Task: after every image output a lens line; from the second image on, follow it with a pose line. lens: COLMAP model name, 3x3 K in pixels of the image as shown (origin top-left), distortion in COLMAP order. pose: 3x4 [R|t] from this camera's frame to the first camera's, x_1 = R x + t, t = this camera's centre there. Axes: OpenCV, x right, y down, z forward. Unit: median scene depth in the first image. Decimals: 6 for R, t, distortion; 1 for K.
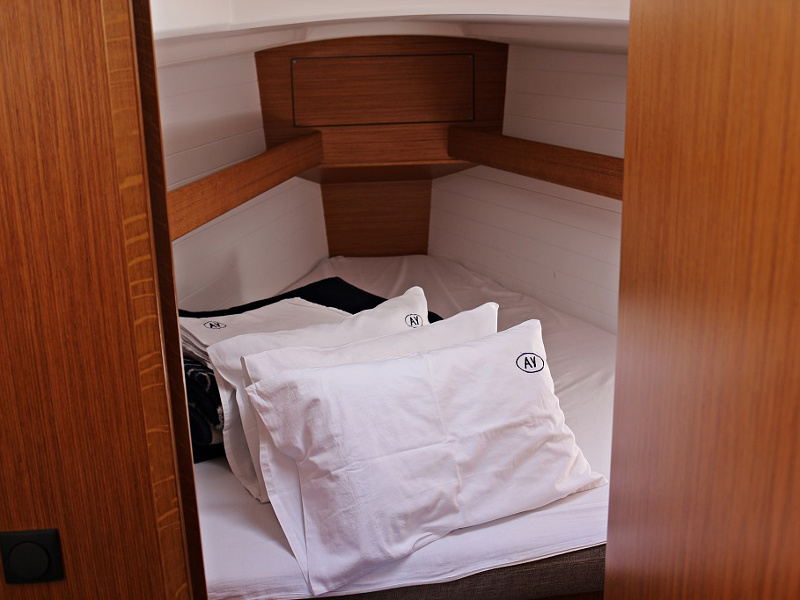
lens RADIAL K [[879.2, 0, 400.0], [0, 879.2, 300.0], [0, 0, 1]] dist [-0.118931, 0.019025]
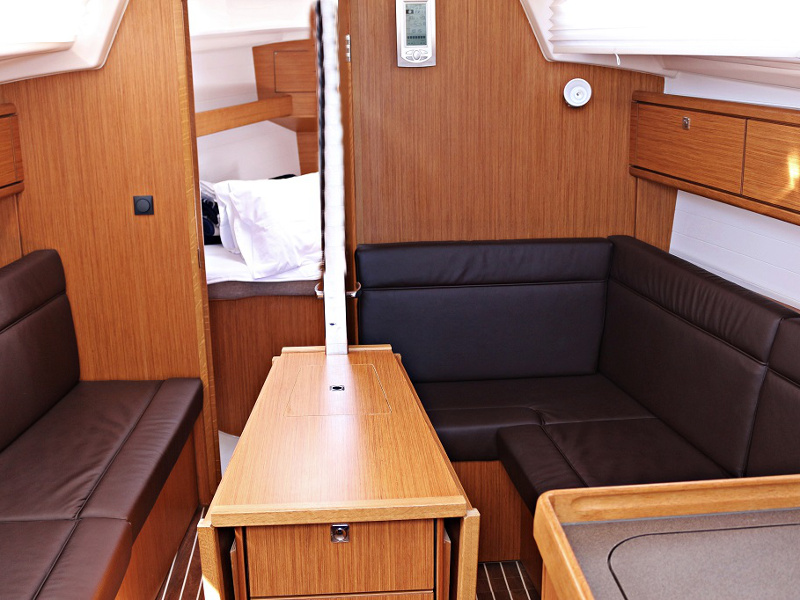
lens RADIAL K [[879.2, 0, 400.0], [0, 879.2, 300.0], [0, 0, 1]] dist [-0.118931, 0.019025]
pose [[0.999050, 0.016236, -0.040438, 0.303087], [-0.016654, 0.999811, -0.010022, 0.335145], [0.040268, 0.010686, 0.999132, -1.024034]]
